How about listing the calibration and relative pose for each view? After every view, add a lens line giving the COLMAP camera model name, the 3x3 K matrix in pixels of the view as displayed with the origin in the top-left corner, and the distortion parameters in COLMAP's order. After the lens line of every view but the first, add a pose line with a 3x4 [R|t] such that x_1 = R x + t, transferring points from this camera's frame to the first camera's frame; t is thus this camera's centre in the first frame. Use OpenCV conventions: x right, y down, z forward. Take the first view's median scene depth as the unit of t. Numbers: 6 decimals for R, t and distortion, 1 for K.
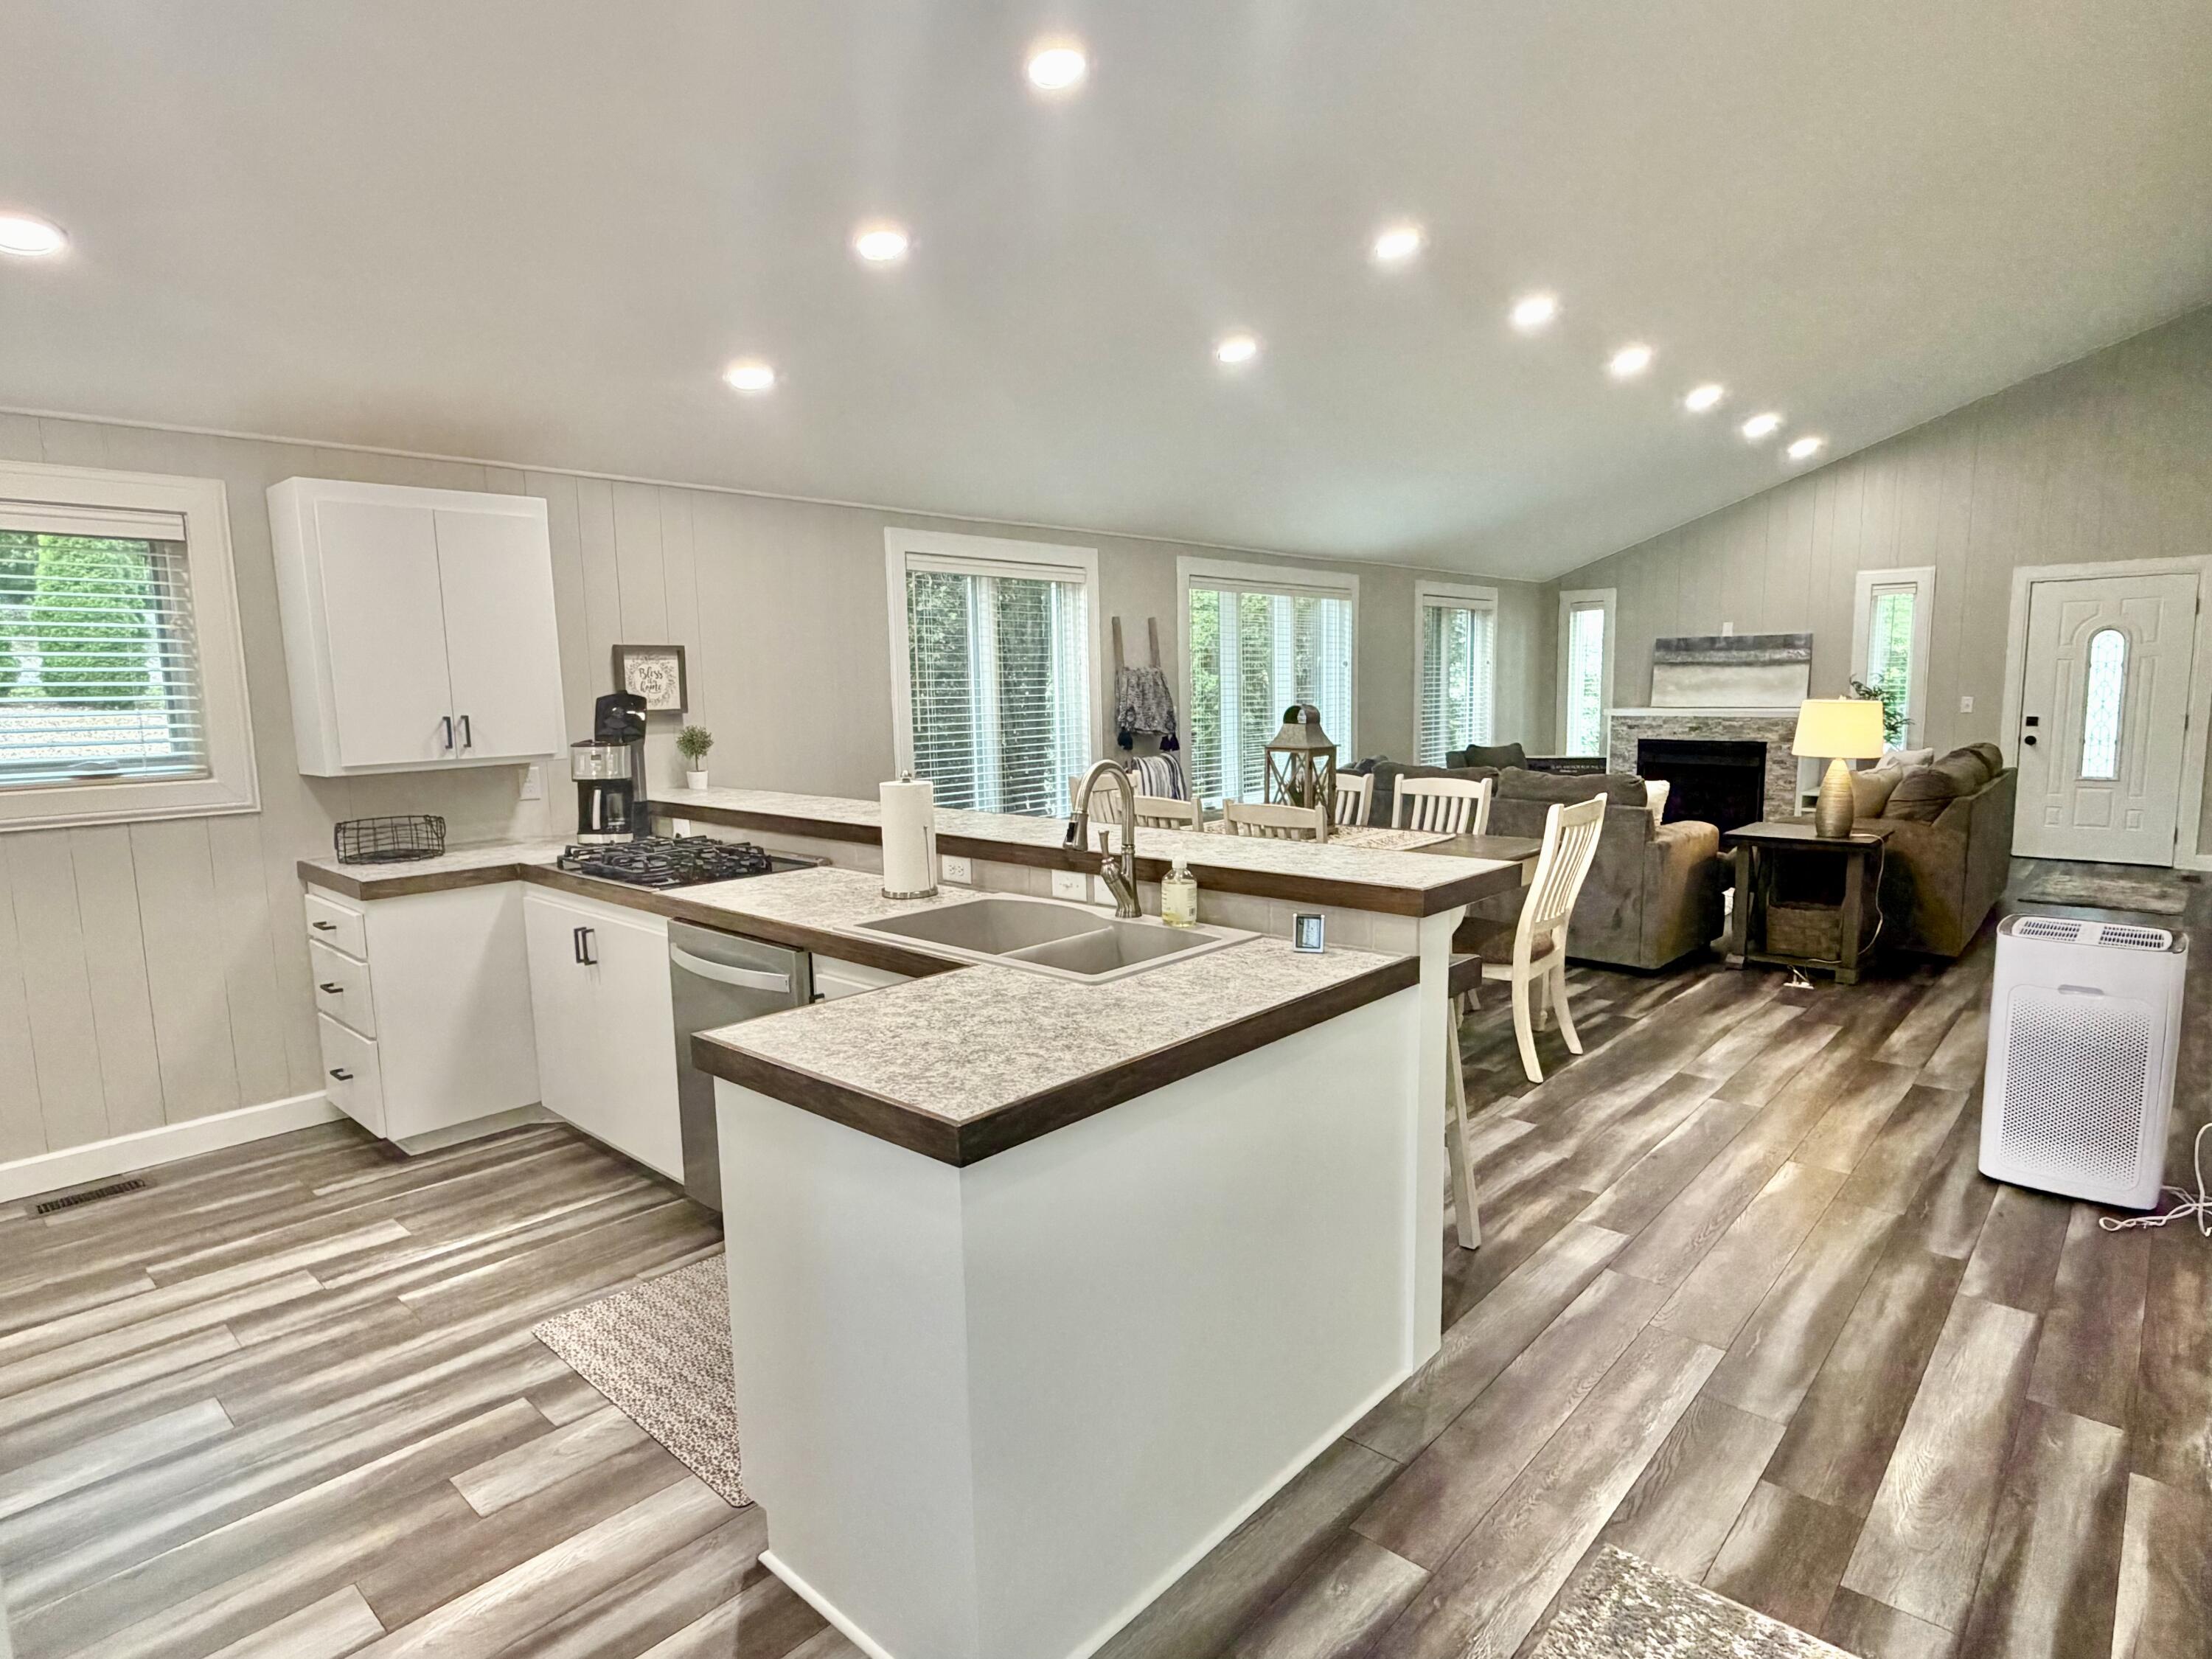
lens RADIAL K [[1205.6, 0, 1097.0], [0, 1205.6, 826.3], [0, 0, 1]] dist [0.001274, -0.001210]
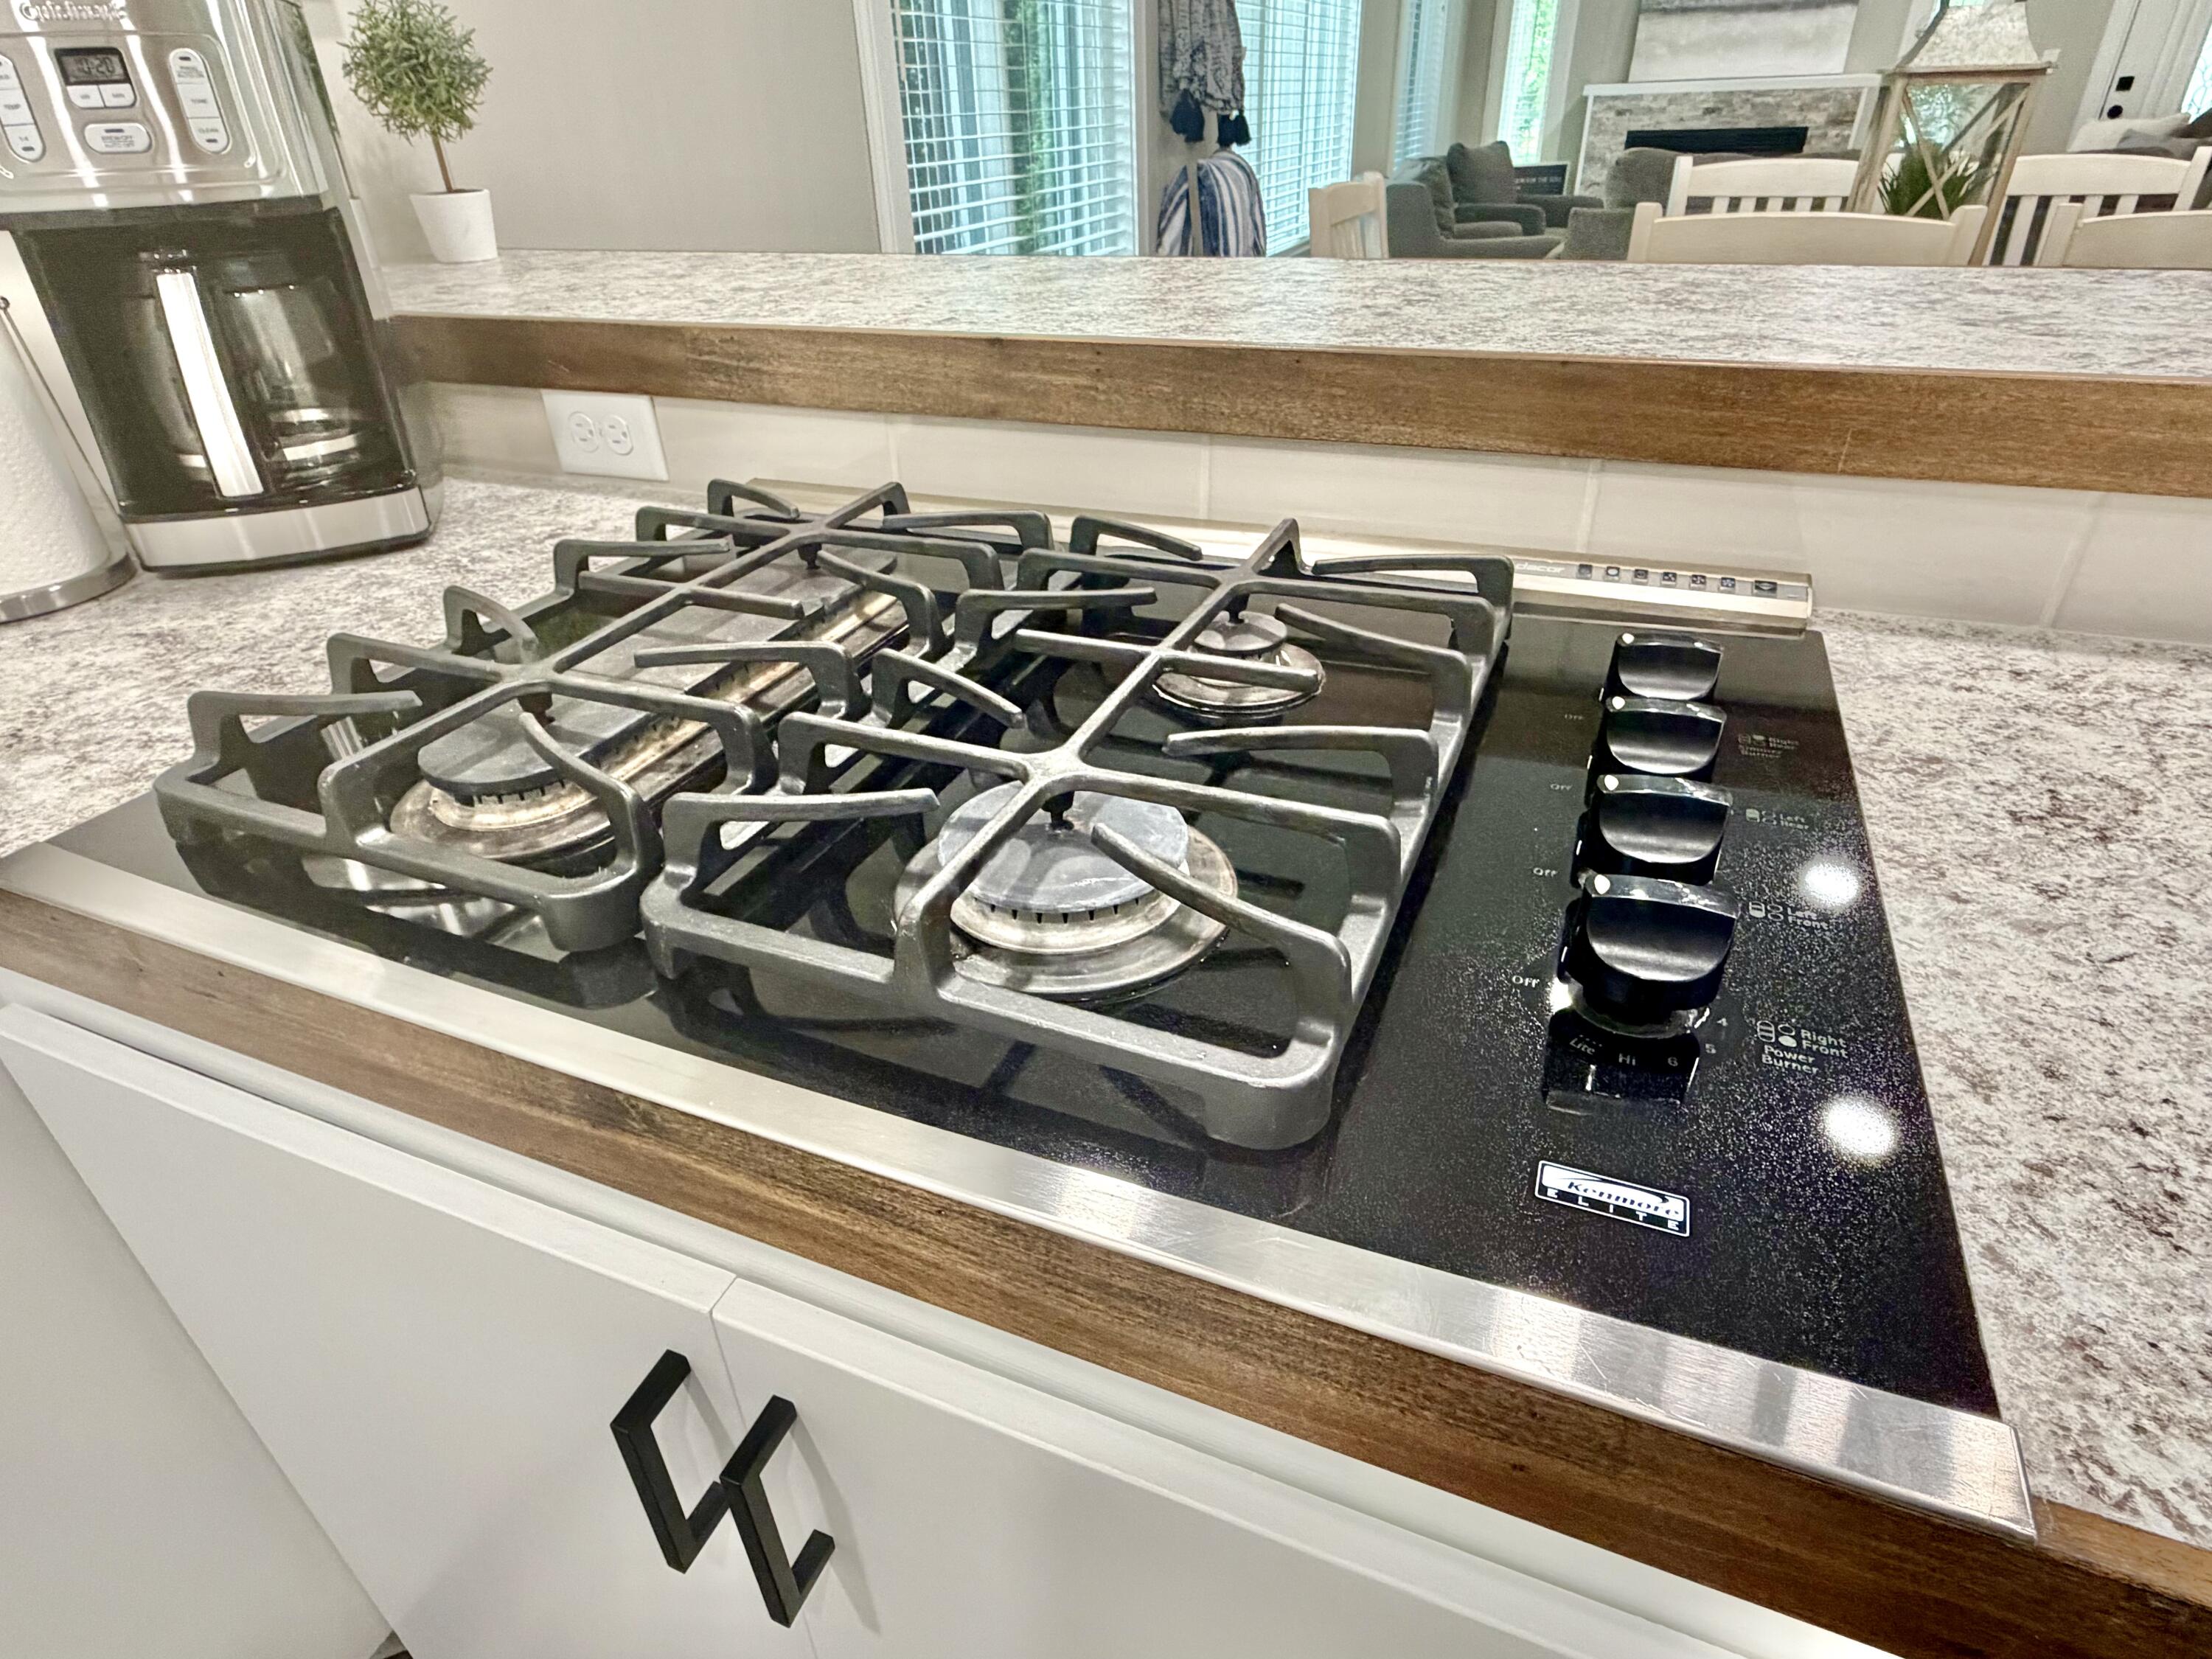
lens RADIAL K [[1205.6, 0, 1073.8], [0, 1205.6, 842.5], [0, 0, 1]] dist [0.001274, -0.001210]
pose [[0.944336, -0.187634, 0.270227, -0.200655], [0.060367, 0.906288, 0.418328, -0.011374], [-0.323396, -0.378730, 0.867167, 0.438866]]
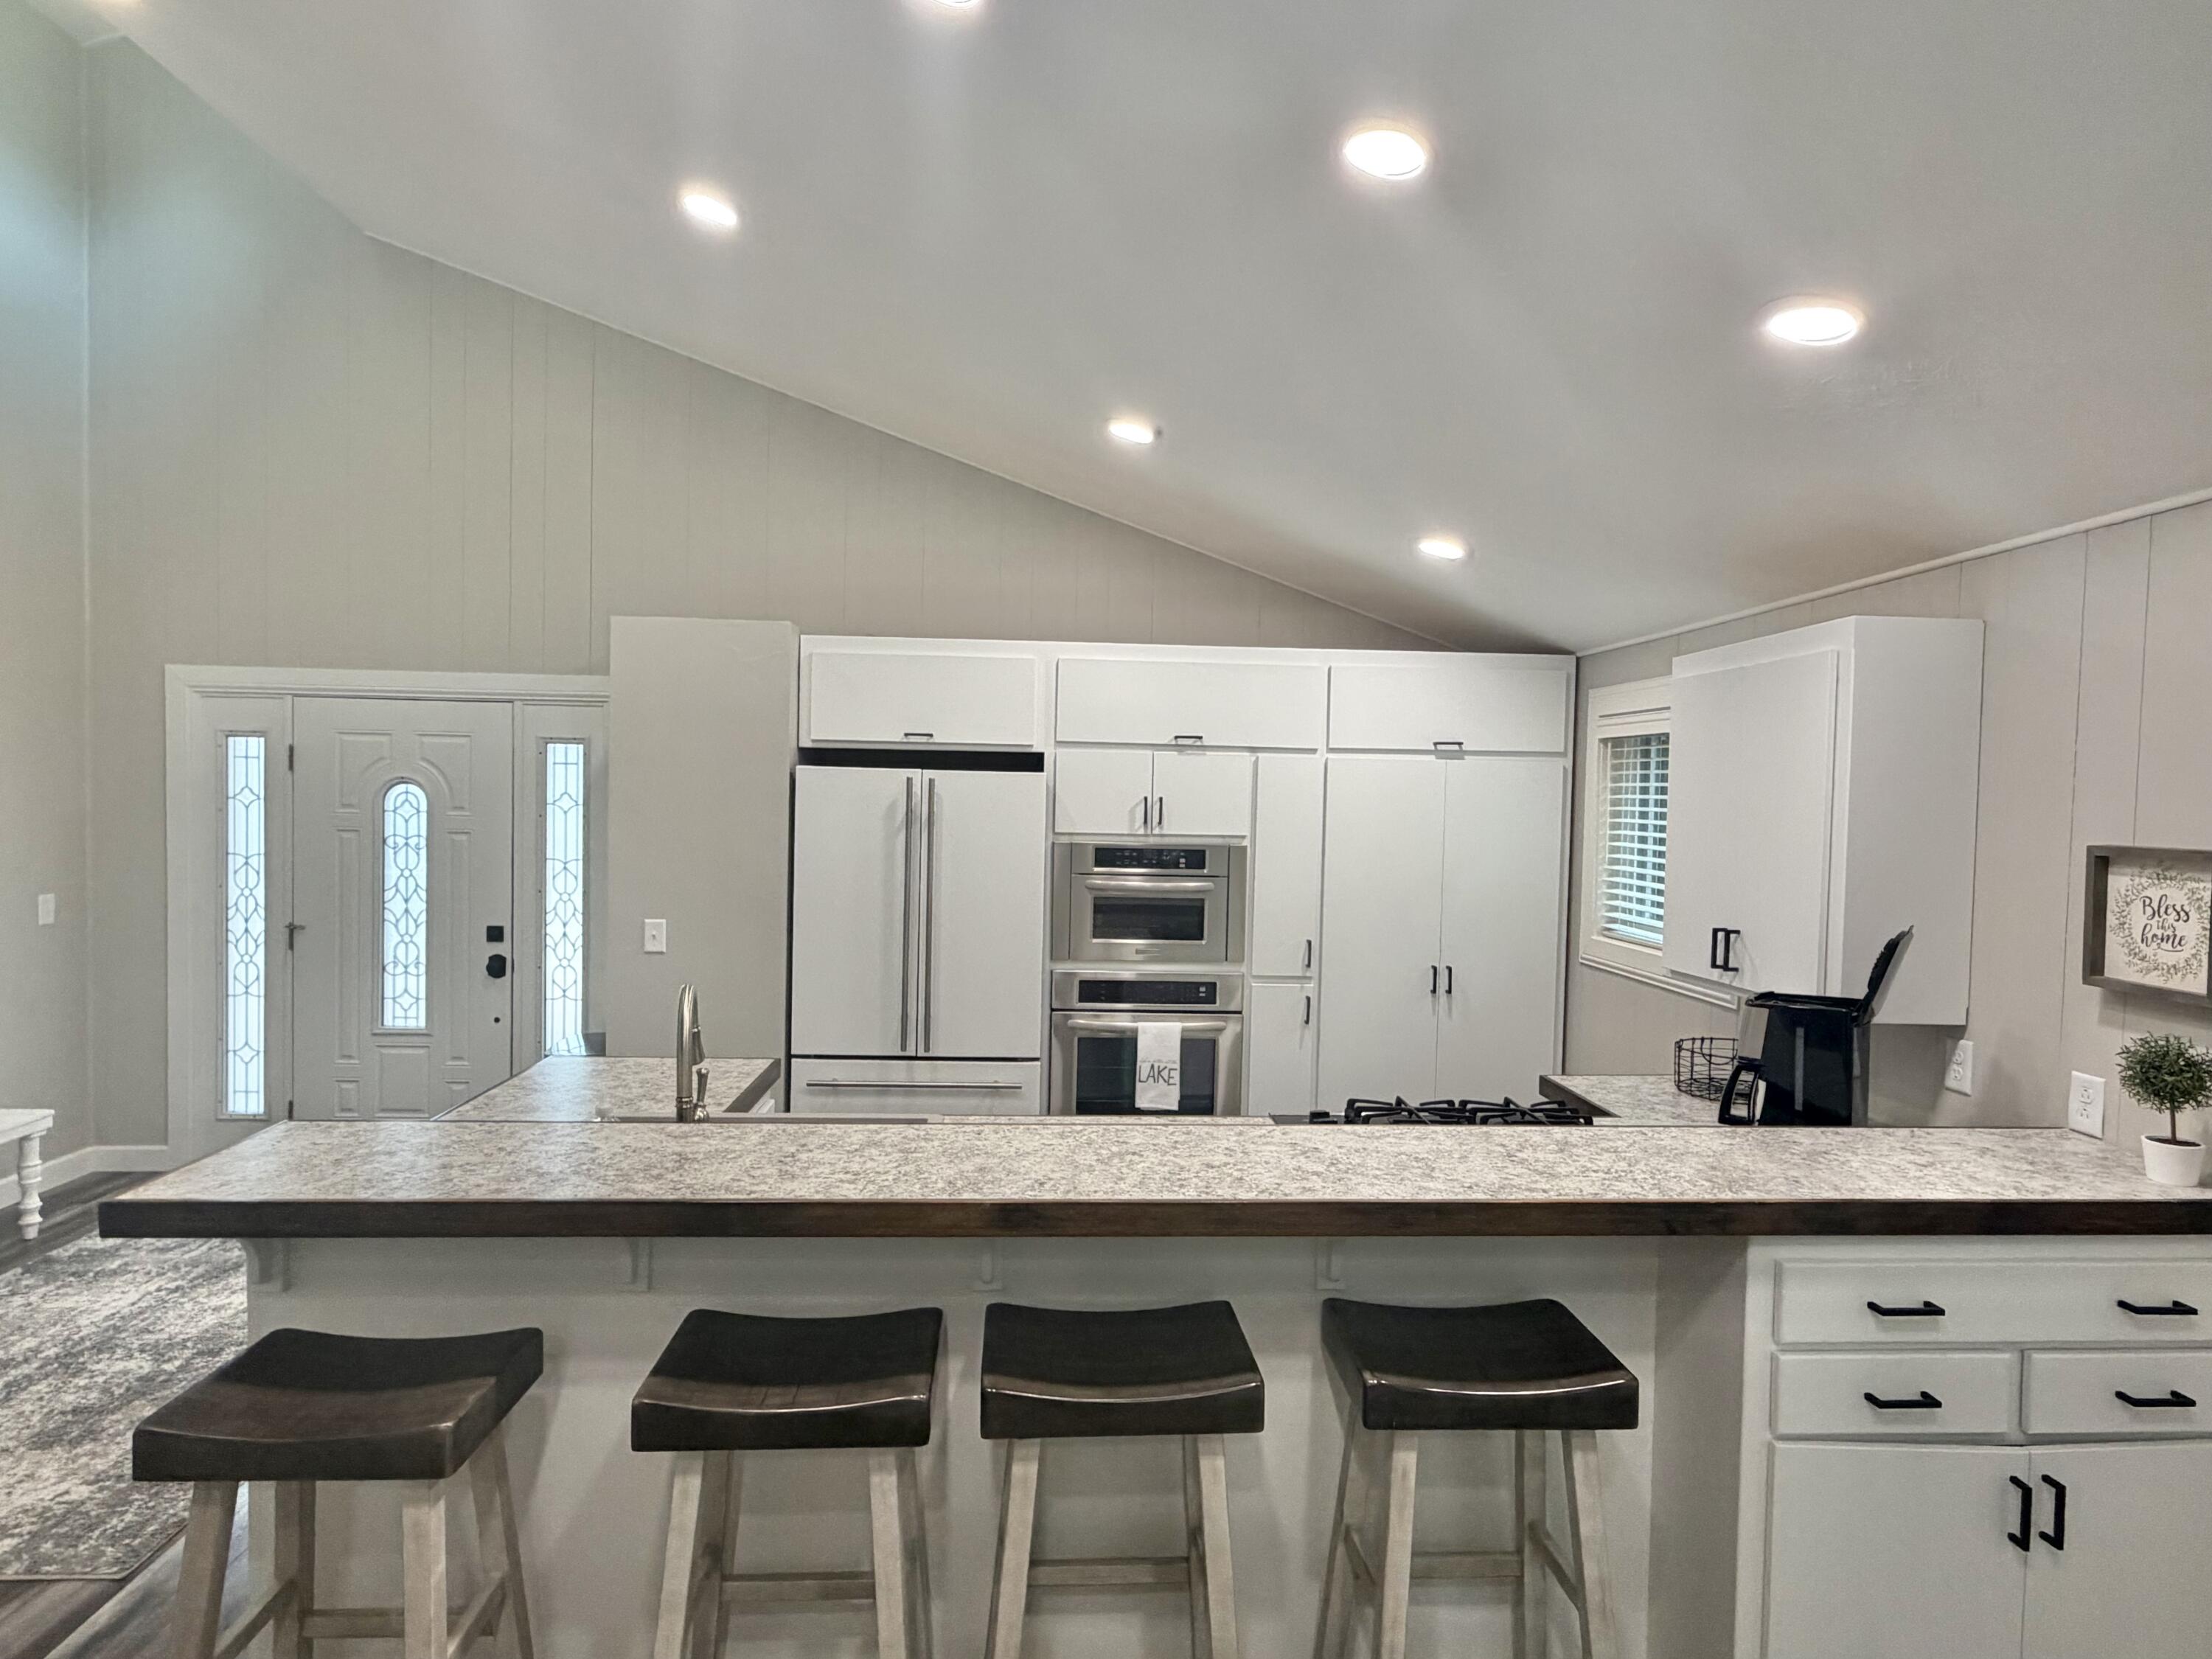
lens RADIAL K [[1205.6, 0, 1098.3], [0, 1205.6, 837.1], [0, 0, 1]] dist [0.001274, -0.001210]
pose [[-0.701855, 0.027726, -0.711780, 0.161706], [-0.094290, 0.986833, 0.131416, -0.116579], [0.706052, 0.159349, -0.689999, 0.679344]]
